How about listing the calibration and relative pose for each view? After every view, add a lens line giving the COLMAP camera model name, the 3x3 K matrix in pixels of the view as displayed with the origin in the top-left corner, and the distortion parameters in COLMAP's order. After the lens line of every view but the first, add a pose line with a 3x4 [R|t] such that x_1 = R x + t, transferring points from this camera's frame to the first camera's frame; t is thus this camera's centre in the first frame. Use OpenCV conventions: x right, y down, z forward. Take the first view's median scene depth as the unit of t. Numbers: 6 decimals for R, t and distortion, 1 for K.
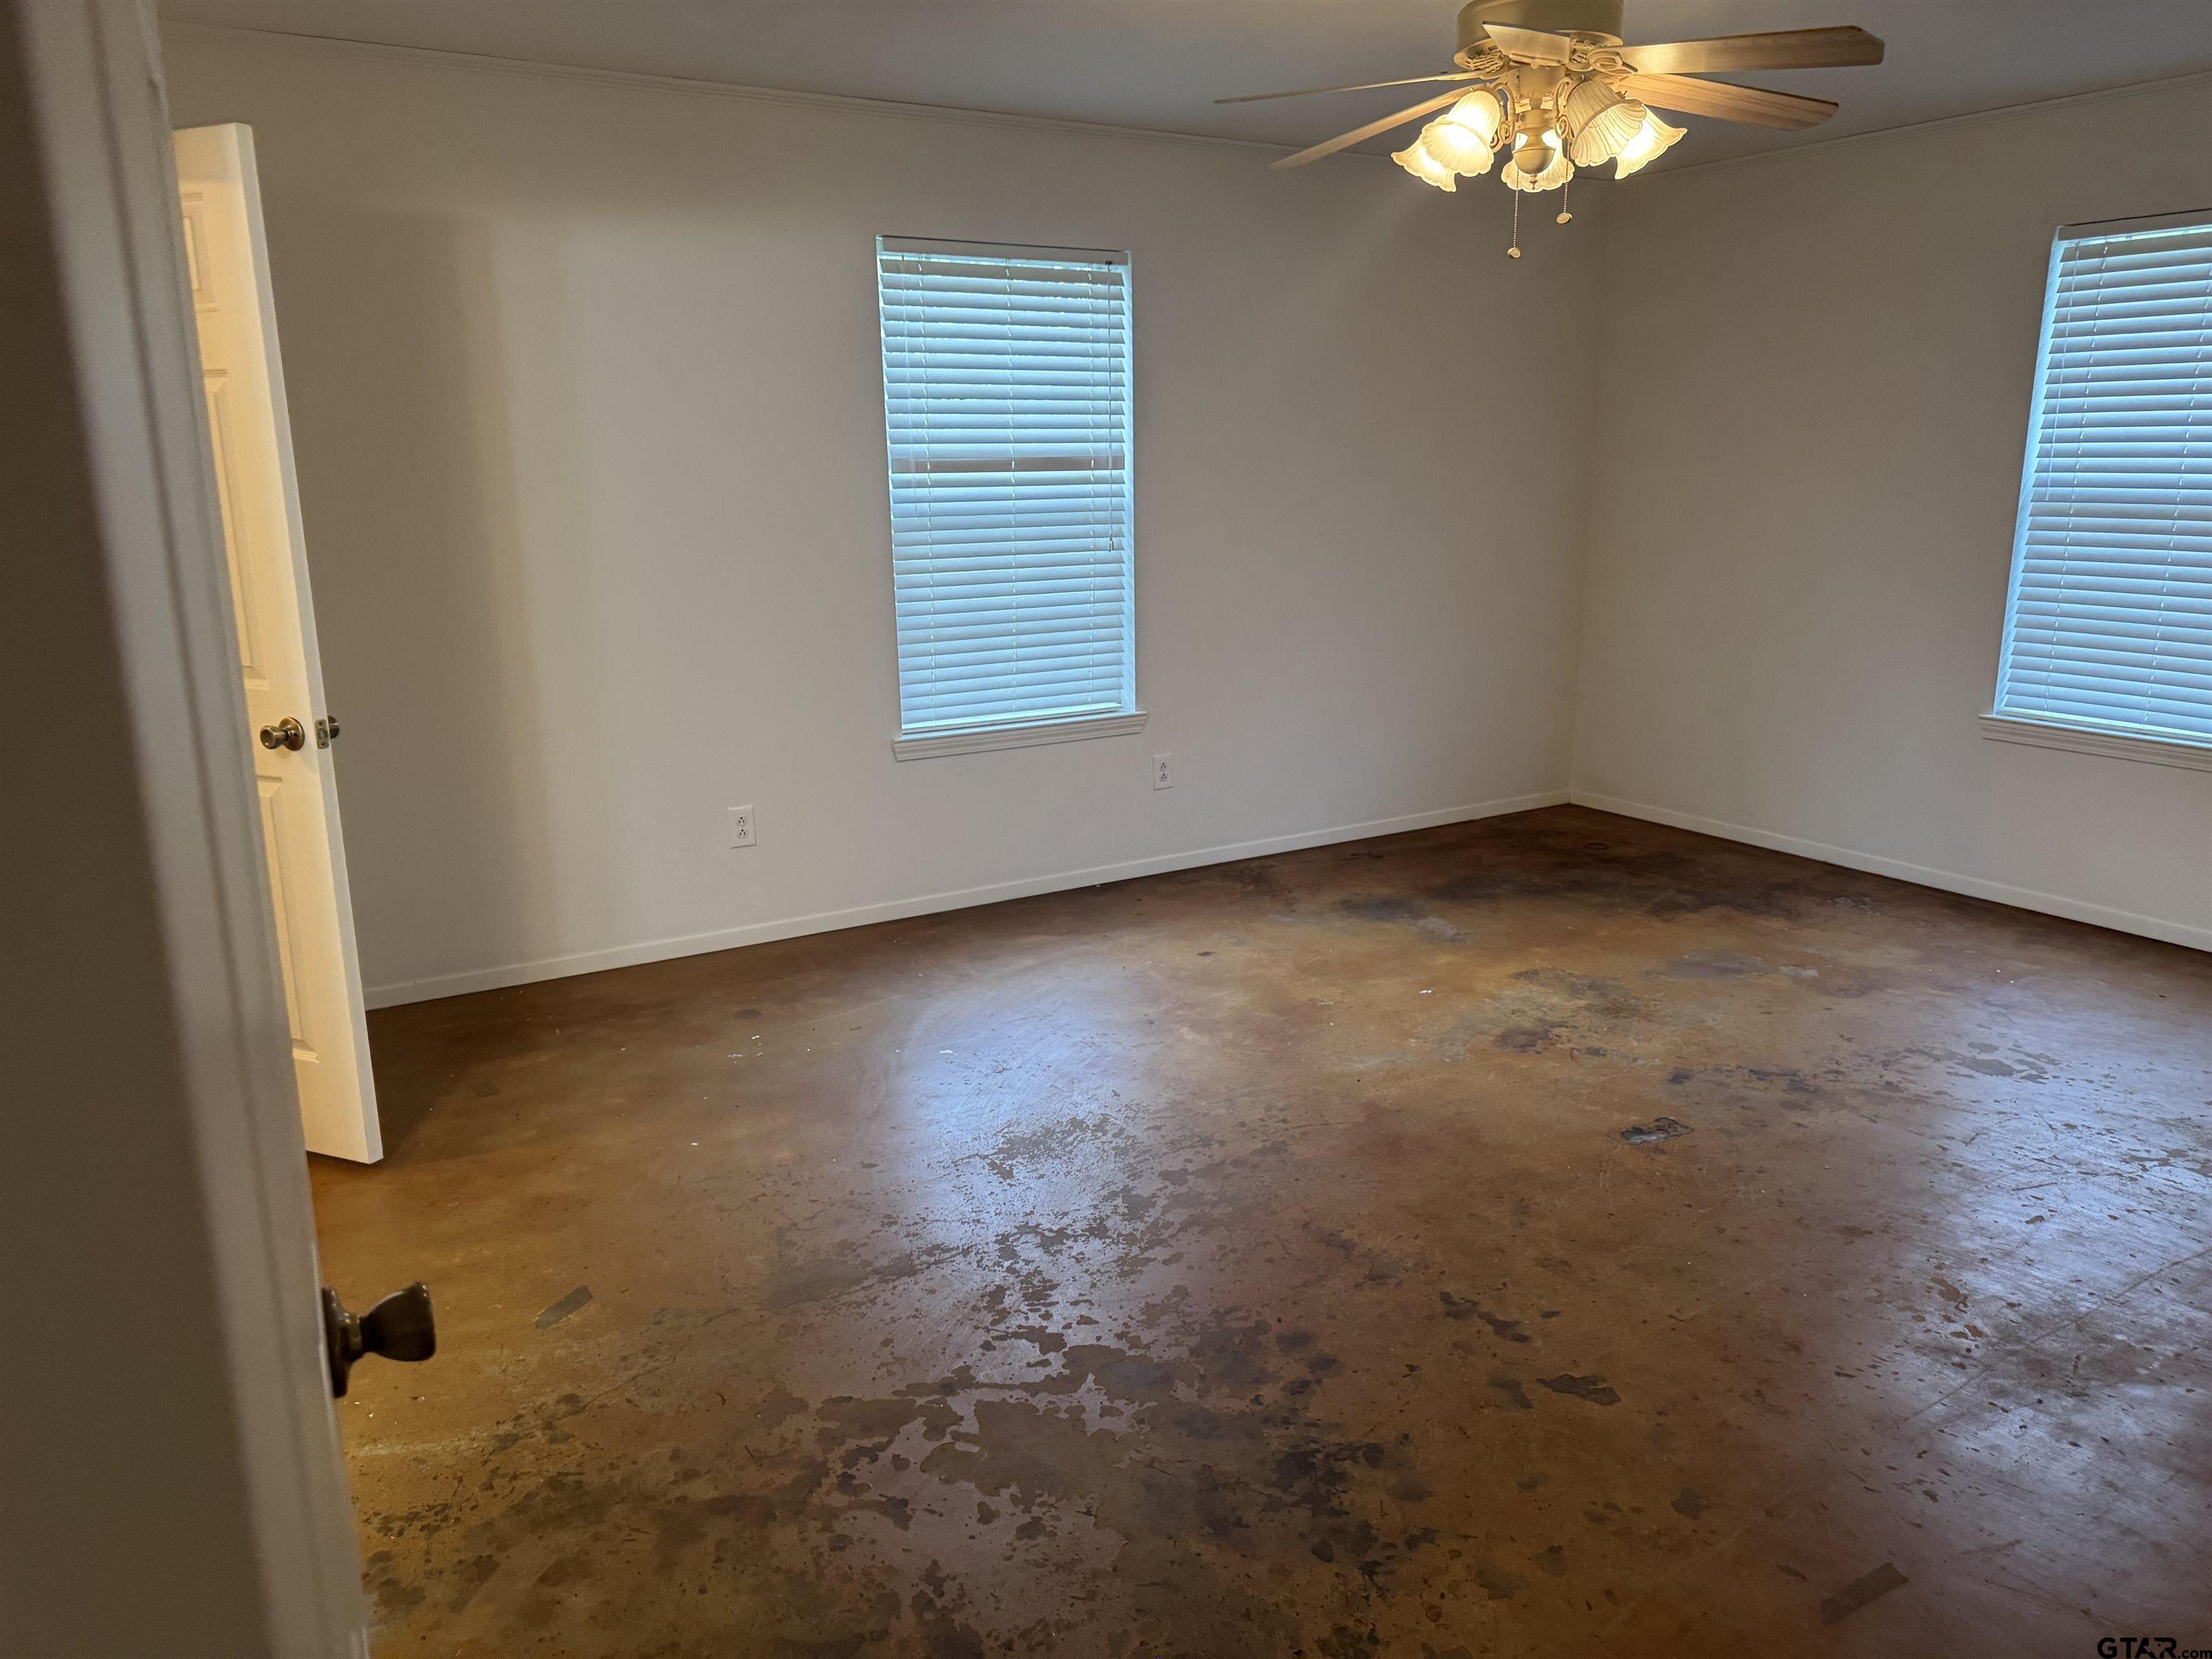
lens RADIAL K [[1563.3, 0, 1111.0], [0, 1563.3, 837.5], [0, 0, 1]] dist [0.057884, -0.066133]
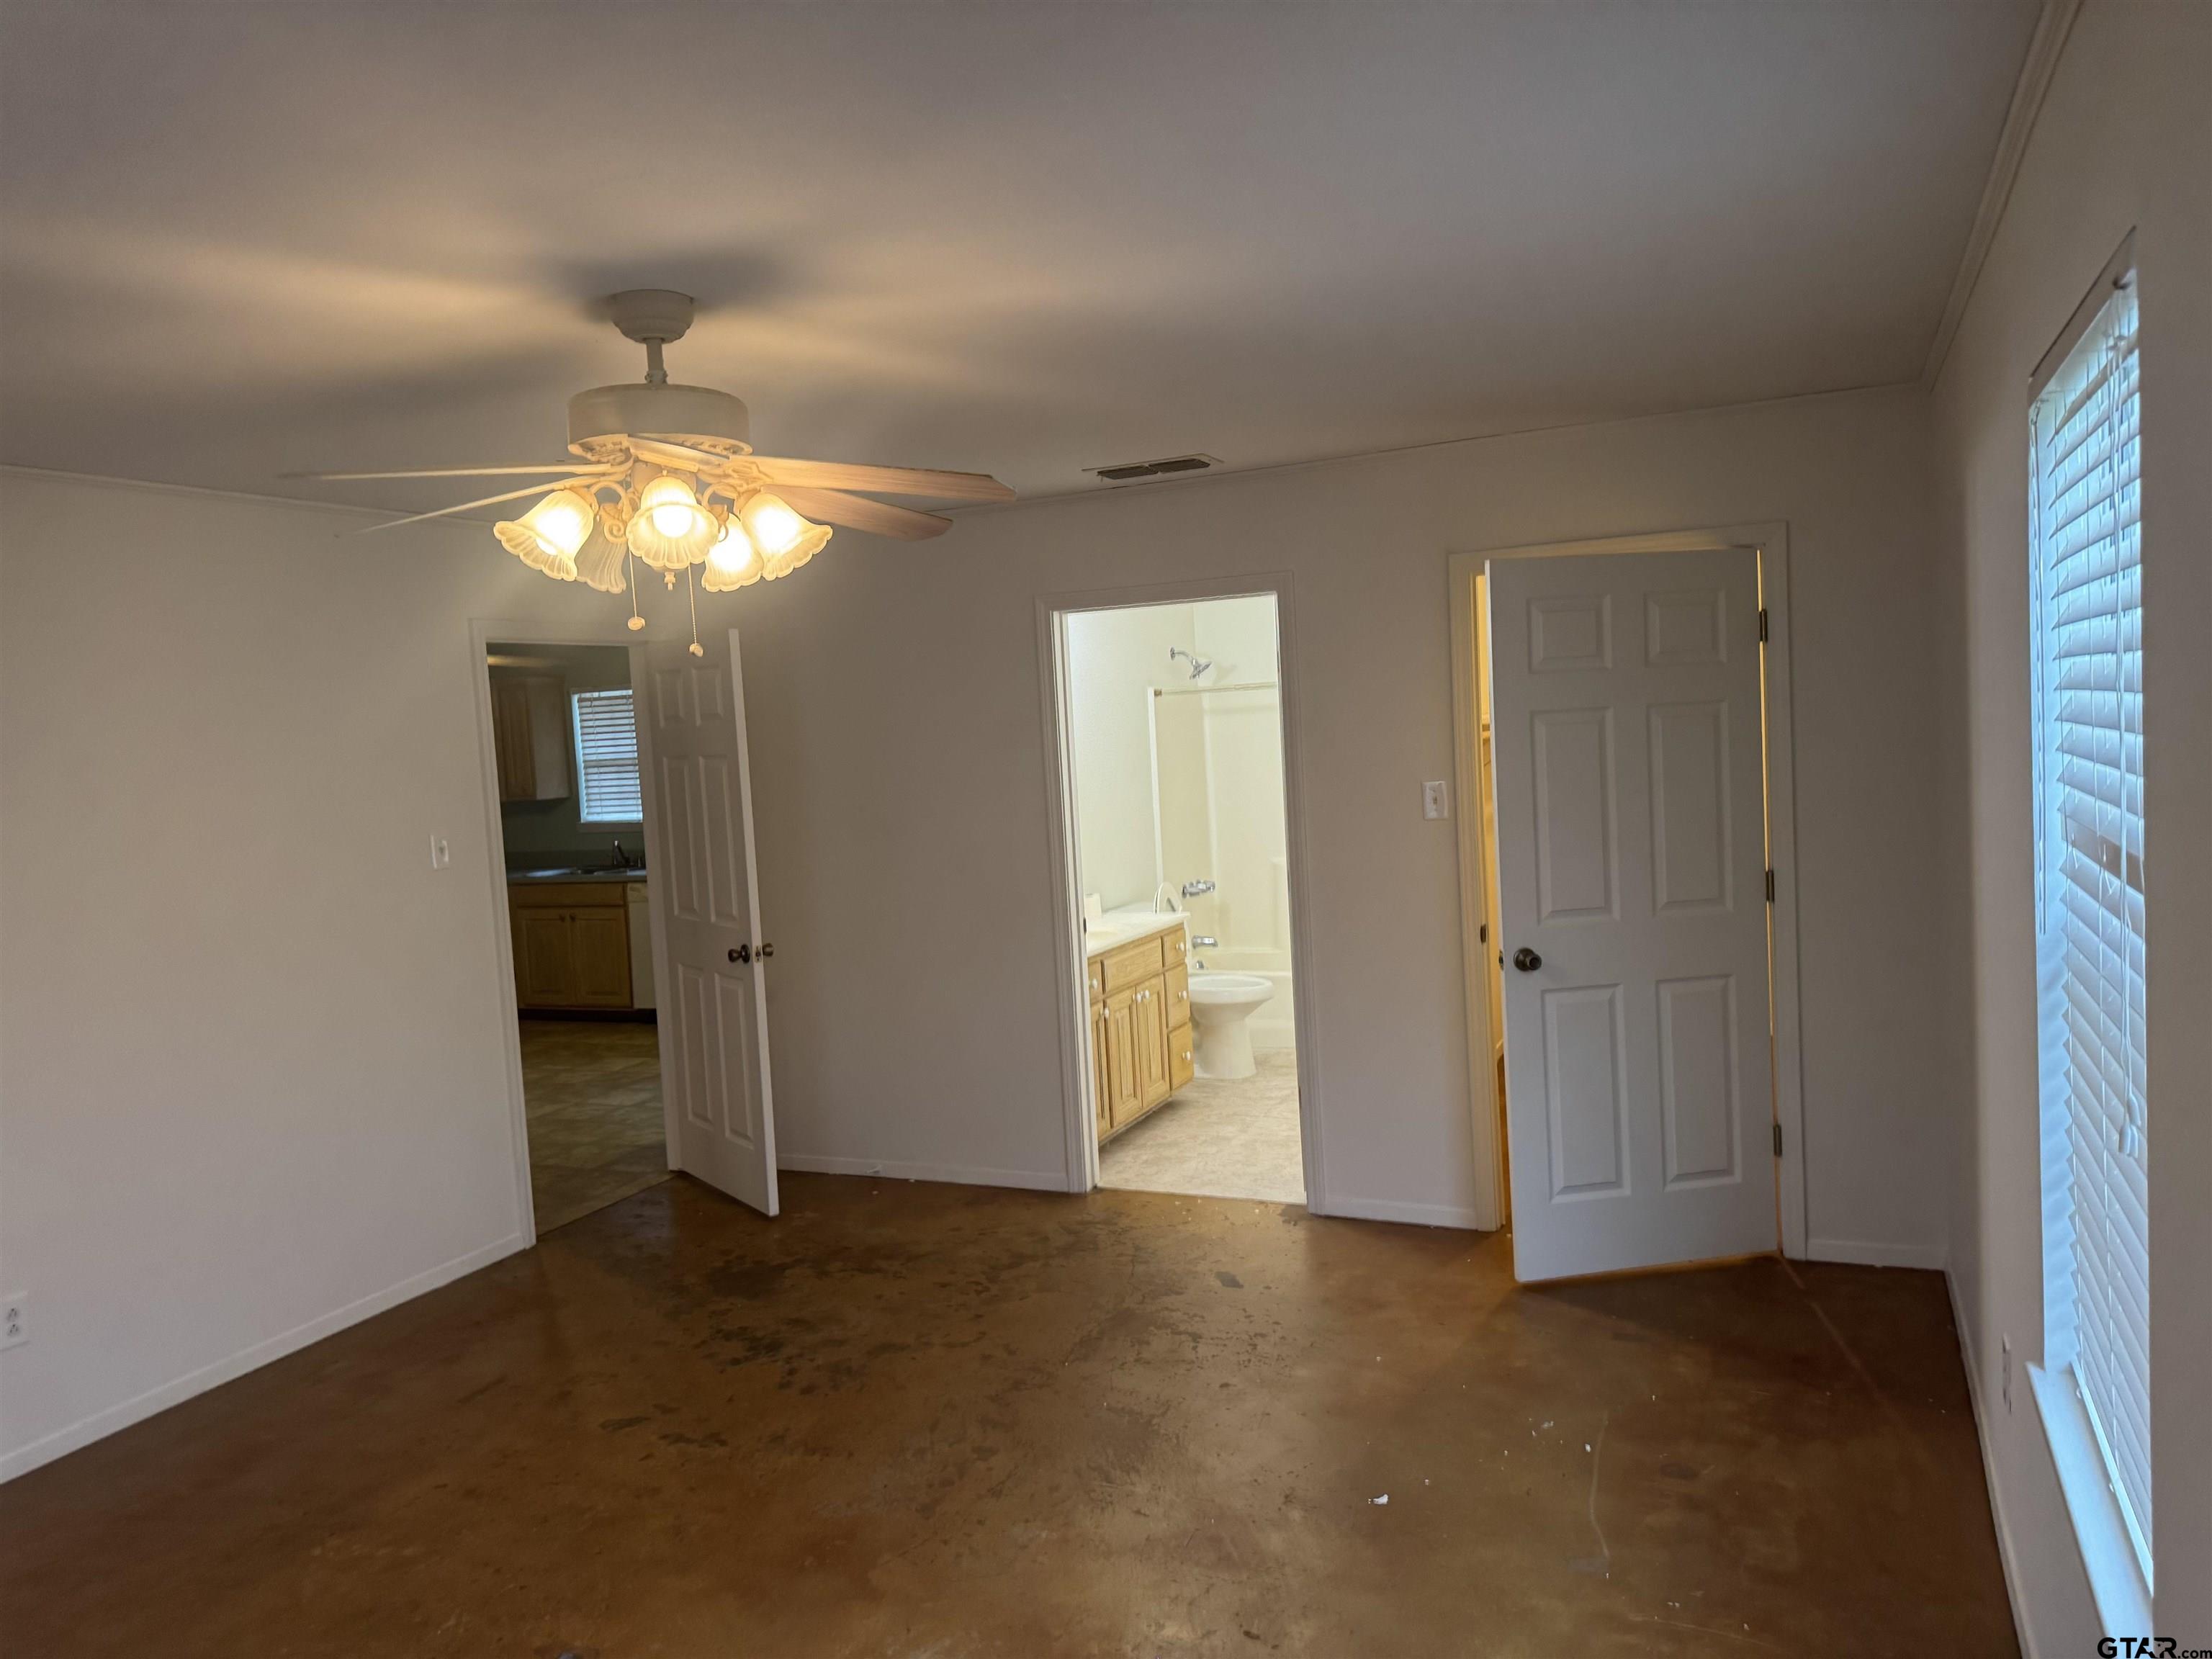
lens RADIAL K [[1563.3, 0, 1104.1], [0, 1563.3, 820.8], [0, 0, 1]] dist [0.057884, -0.066133]
pose [[-0.827301, 0.100334, -0.552726, 0.660459], [-0.064240, 0.960569, 0.270520, -0.635528], [0.558074, 0.259308, -0.788234, 2.185117]]
